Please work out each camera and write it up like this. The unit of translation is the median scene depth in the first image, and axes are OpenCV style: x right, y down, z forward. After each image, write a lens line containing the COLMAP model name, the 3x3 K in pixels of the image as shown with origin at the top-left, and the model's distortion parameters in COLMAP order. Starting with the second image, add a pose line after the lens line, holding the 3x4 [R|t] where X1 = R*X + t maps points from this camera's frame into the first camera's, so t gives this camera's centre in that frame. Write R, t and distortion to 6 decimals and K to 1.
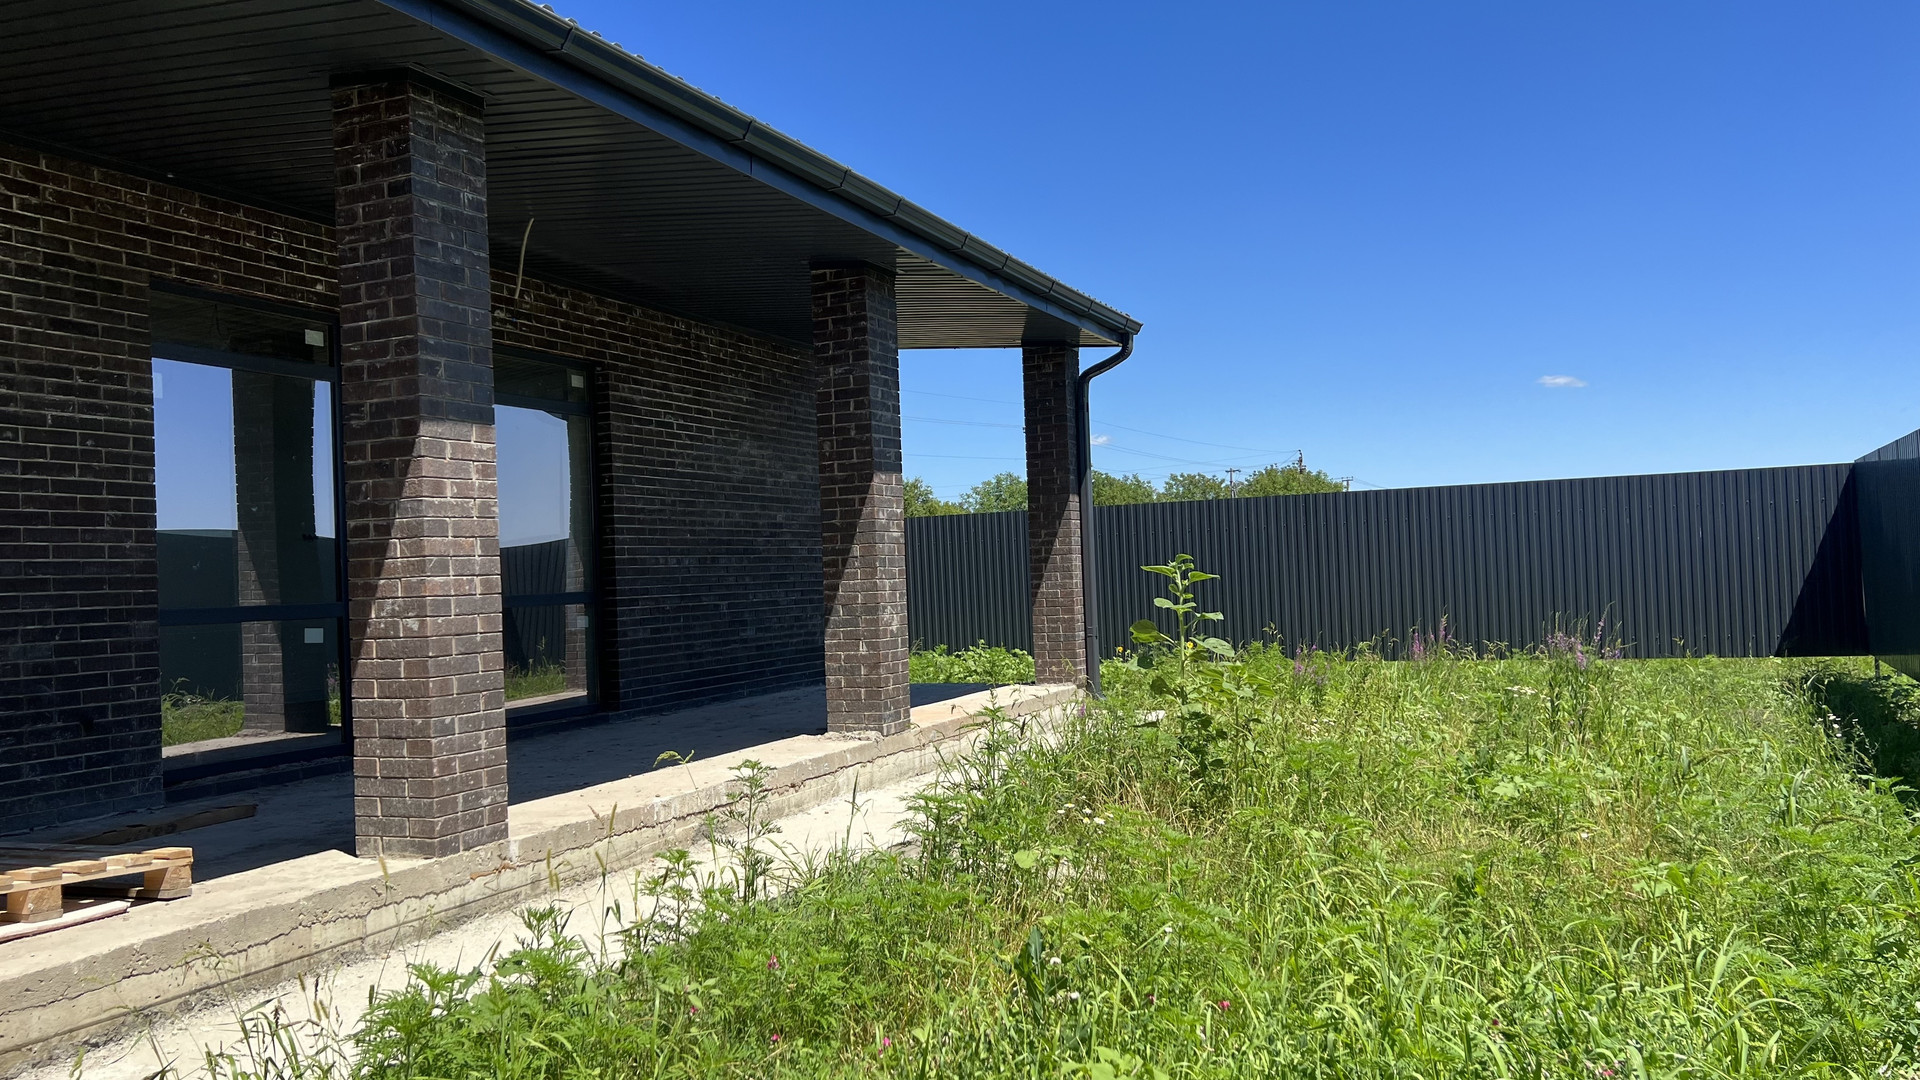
lens RADIAL K [[1420.1, 0, 960.0], [0, 1420.1, 540.0], [0, 0, 1]] dist [0.039435, -0.062863]
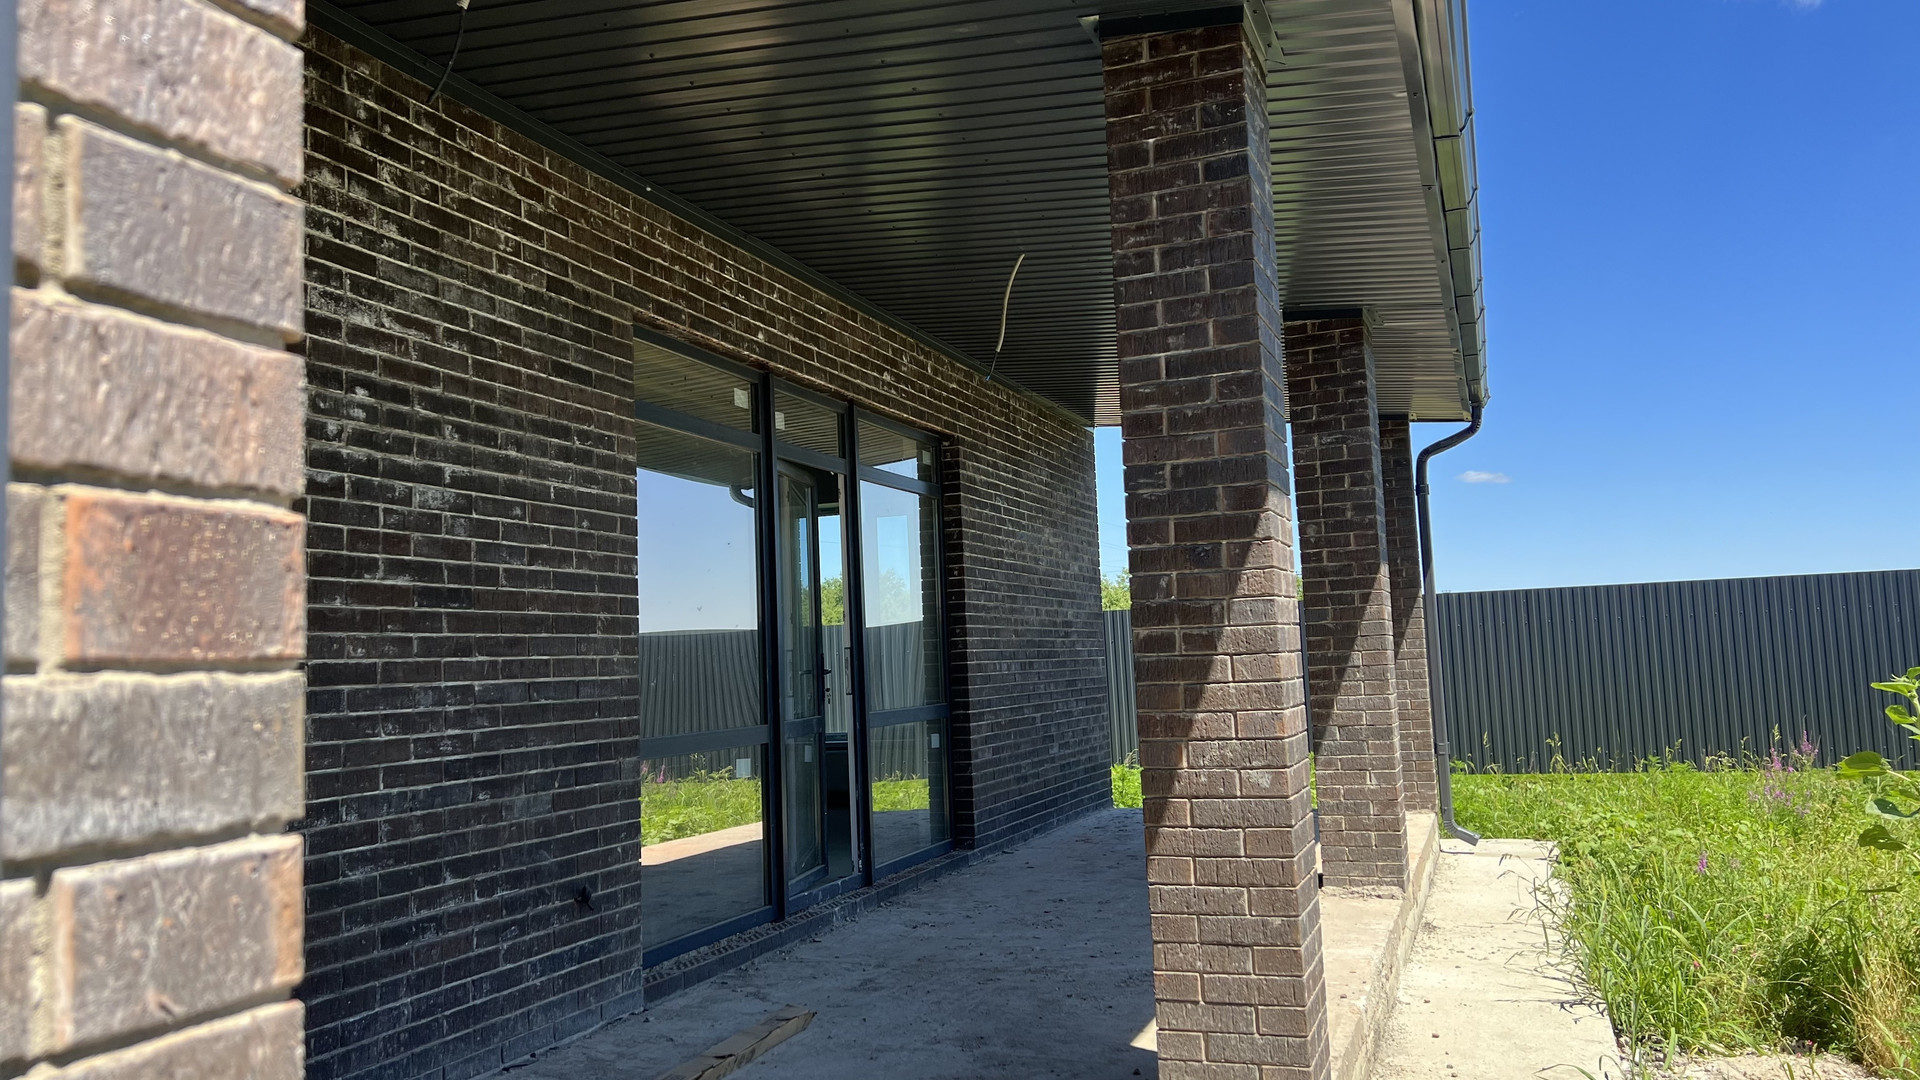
lens RADIAL K [[1446.4, 0, 962.9], [0, 1446.4, 513.9], [0, 0, 1]] dist [0.123779, -0.257242]
pose [[0.999817, 0.000085, 0.019111, -0.423999], [0.001495, 0.996578, -0.082649, -0.008592], [-0.019053, 0.082663, 0.996395, 0.219461]]
